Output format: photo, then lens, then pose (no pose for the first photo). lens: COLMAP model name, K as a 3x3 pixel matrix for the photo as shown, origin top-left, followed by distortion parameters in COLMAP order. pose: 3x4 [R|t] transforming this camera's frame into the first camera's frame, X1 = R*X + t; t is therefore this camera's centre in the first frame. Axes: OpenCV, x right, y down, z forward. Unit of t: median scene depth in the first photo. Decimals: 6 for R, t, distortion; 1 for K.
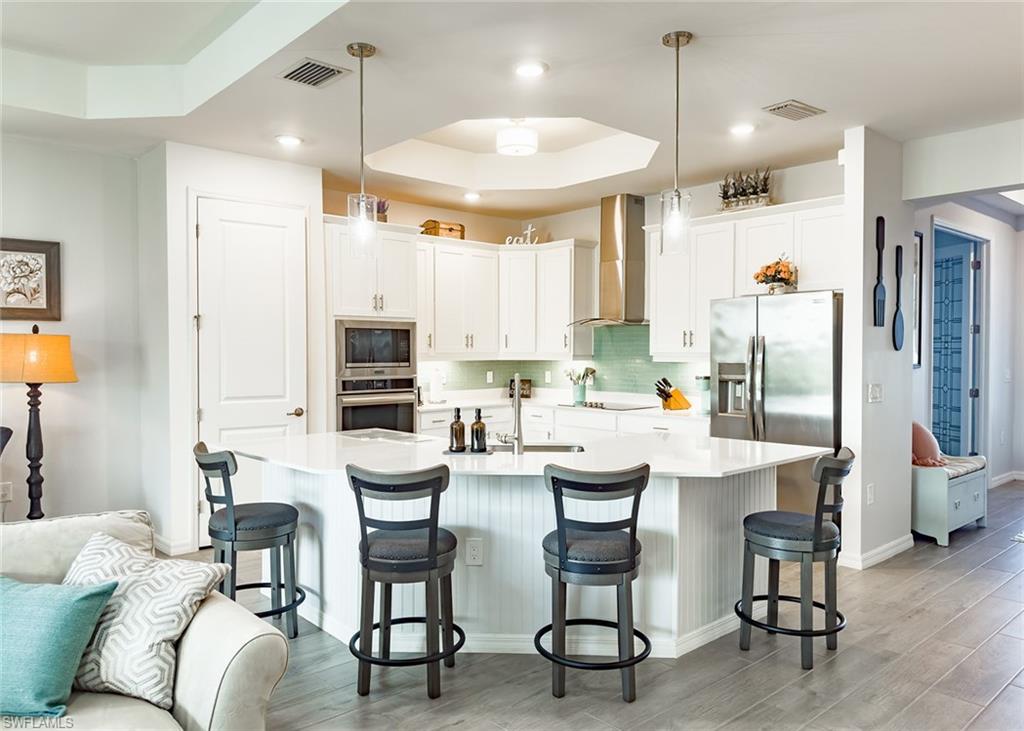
lens RADIAL K [[724.3, 0, 508.5], [0, 724.3, 364.5], [0, 0, 1]] dist [0.099812, -0.145497]
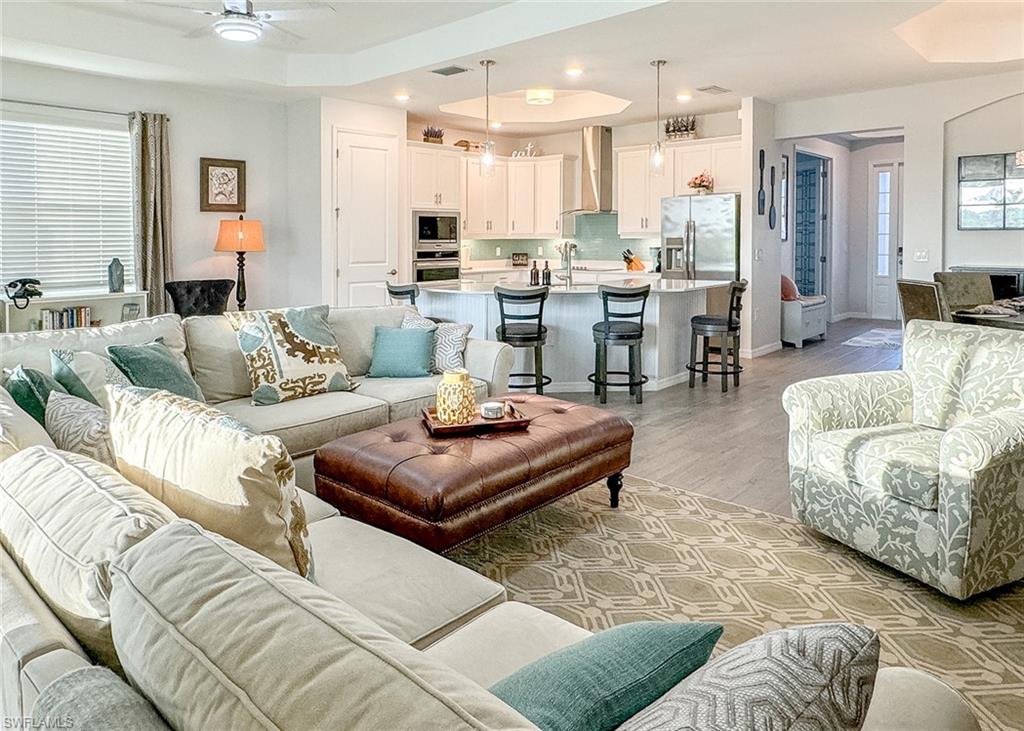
lens RADIAL K [[673.8, 0, 509.9], [0, 673.8, 254.0], [0, 0, 1]] dist [-0.004599, 0.000424]
pose [[0.994774, -0.007295, 0.101840, -0.198388], [0.006797, 0.999963, 0.005239, 0.022566], [-0.101874, -0.004519, 0.994787, -0.417912]]
